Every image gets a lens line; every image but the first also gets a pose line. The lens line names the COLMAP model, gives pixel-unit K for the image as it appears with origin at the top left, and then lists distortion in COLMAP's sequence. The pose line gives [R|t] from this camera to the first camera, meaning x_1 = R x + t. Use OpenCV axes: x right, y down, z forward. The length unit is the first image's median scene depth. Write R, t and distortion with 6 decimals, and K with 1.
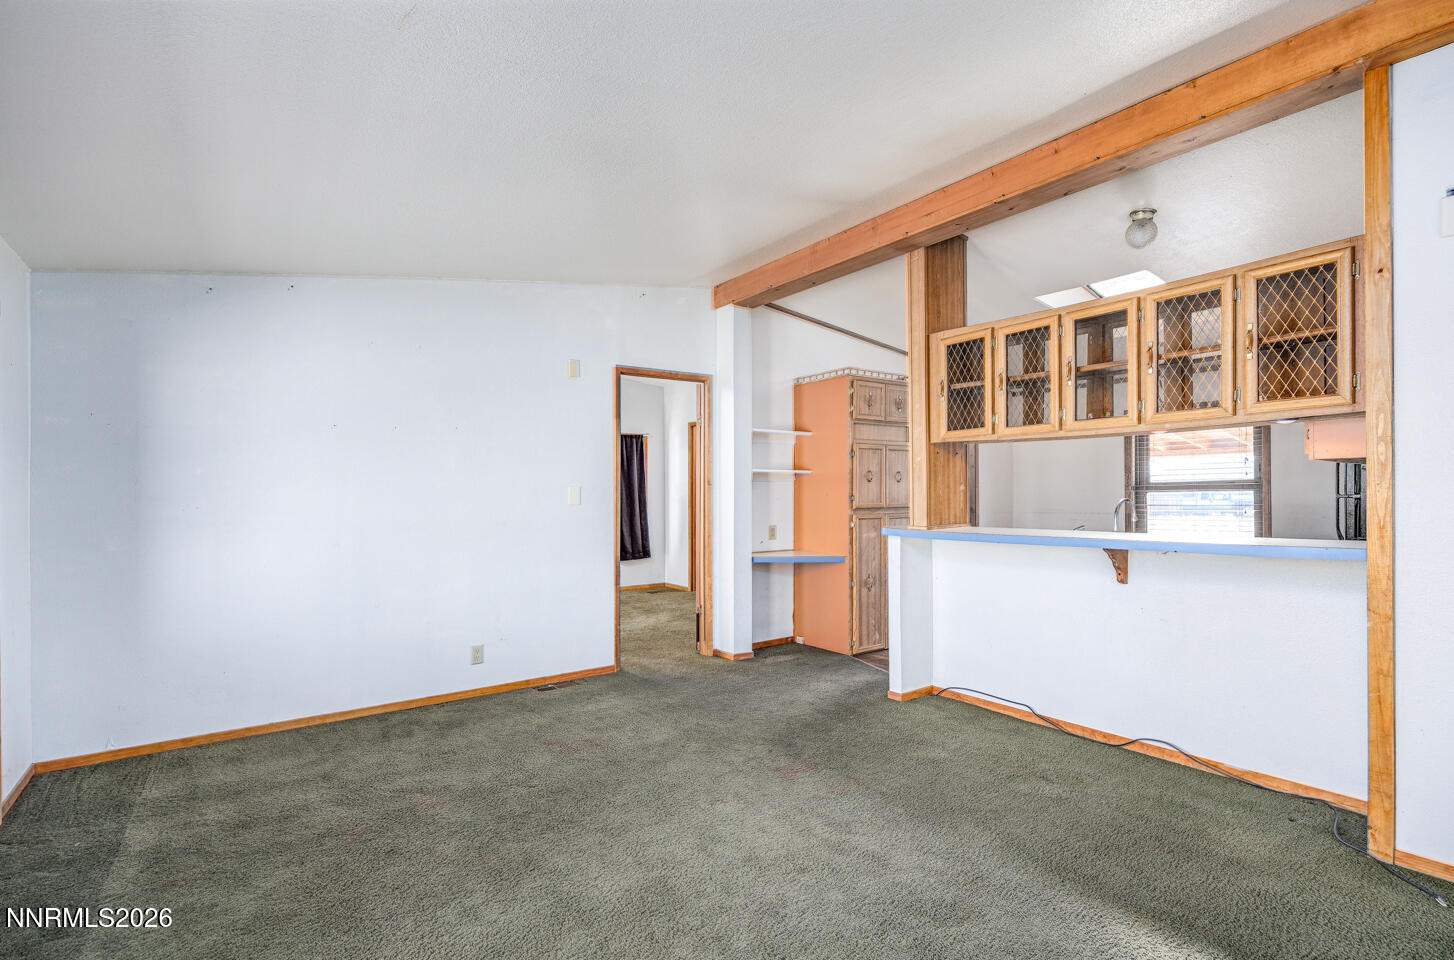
lens RADIAL K [[706.1, 0, 727.0], [0, 706.1, 480.0], [0, 0, 1]] dist [-0.002668, -0.000057]
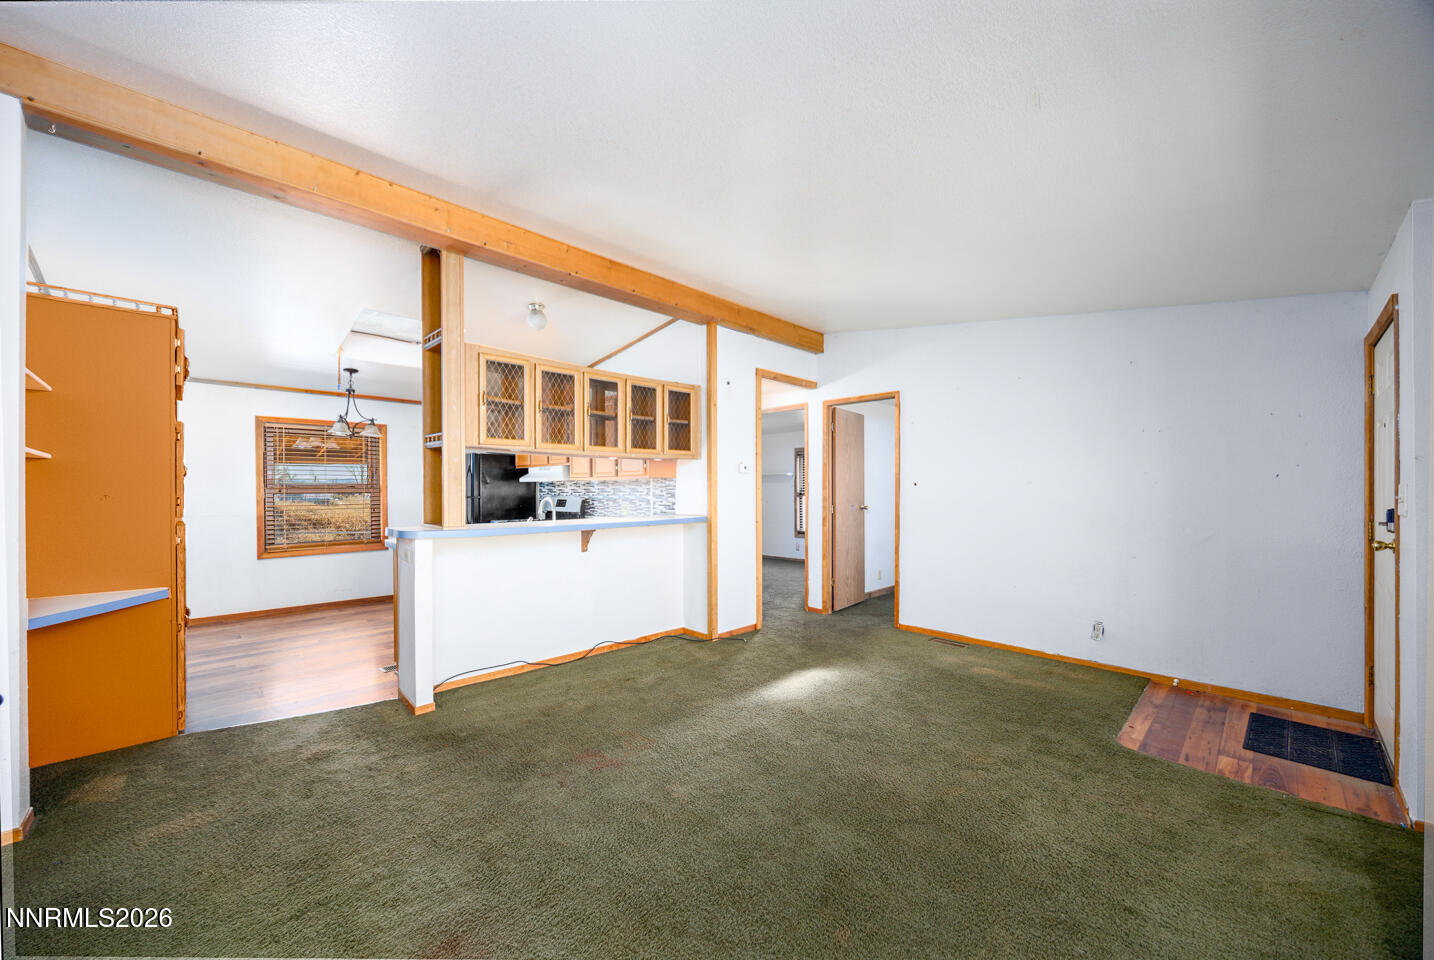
lens RADIAL K [[564.0, 0, 717.0], [0, 564.0, 480.0], [0, 0, 1]] dist [-0.000642, -0.000049]
pose [[-0.185953, 0.026174, 0.982210, -0.645532], [-0.015269, 0.999447, -0.029525, 0.018722], [-0.982440, -0.020488, -0.185450, 0.846518]]
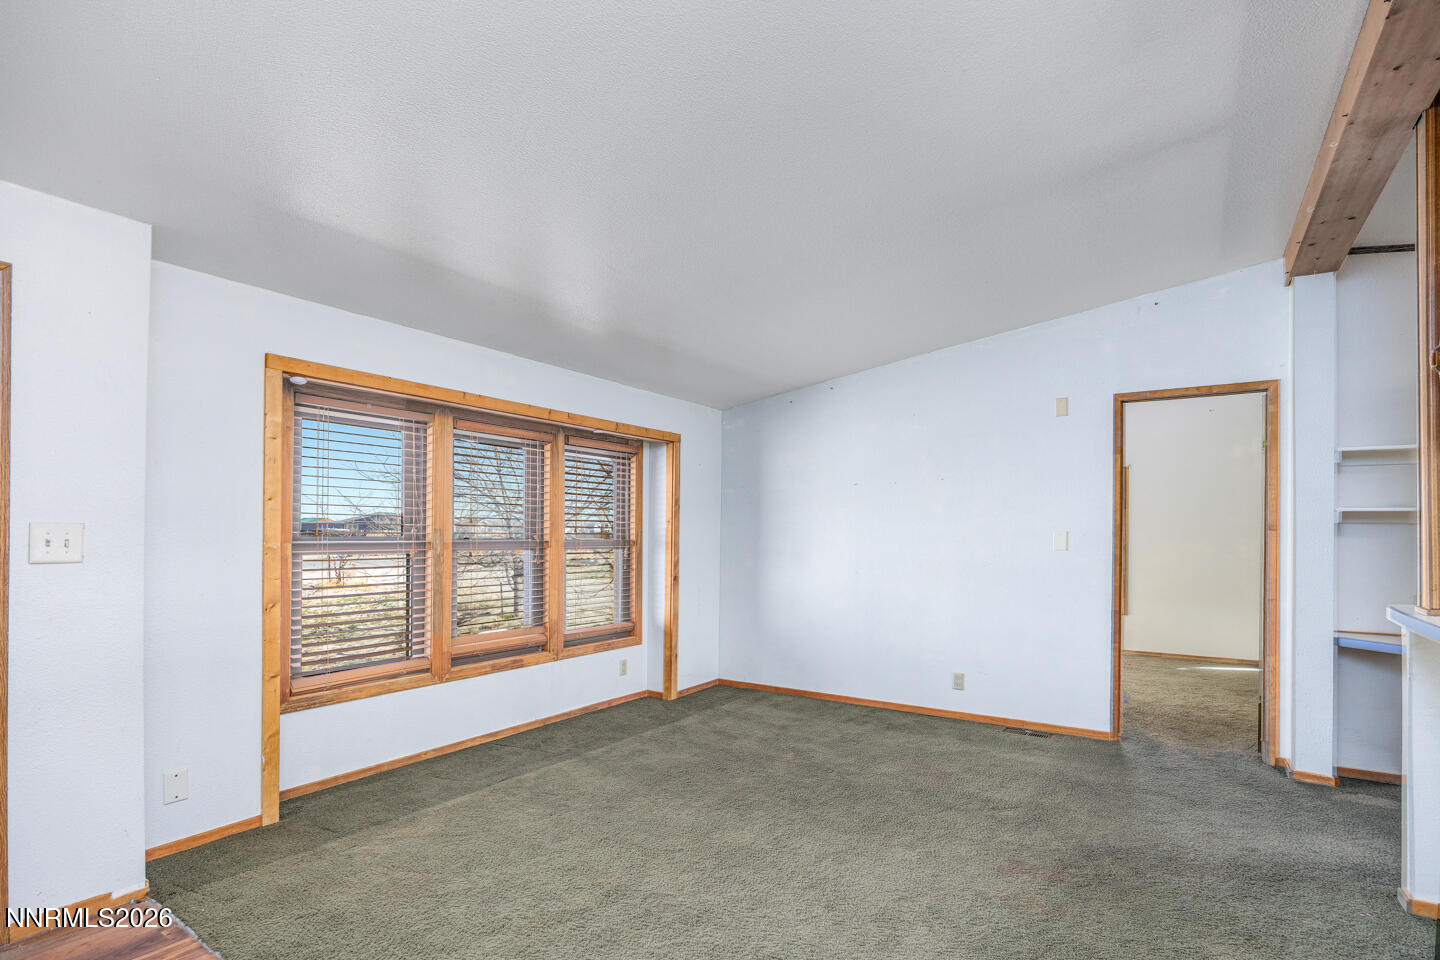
lens RADIAL K [[682.0, 0, 724.0], [0, 682.0, 525.7], [0, 0, 1]] dist [-0.002763, -0.000130]
pose [[0.364021, -0.000896, -0.931390, 0.612727], [0.004698, 0.999989, 0.000875, -0.001723], [0.931379, -0.004694, 0.364021, 0.315831]]
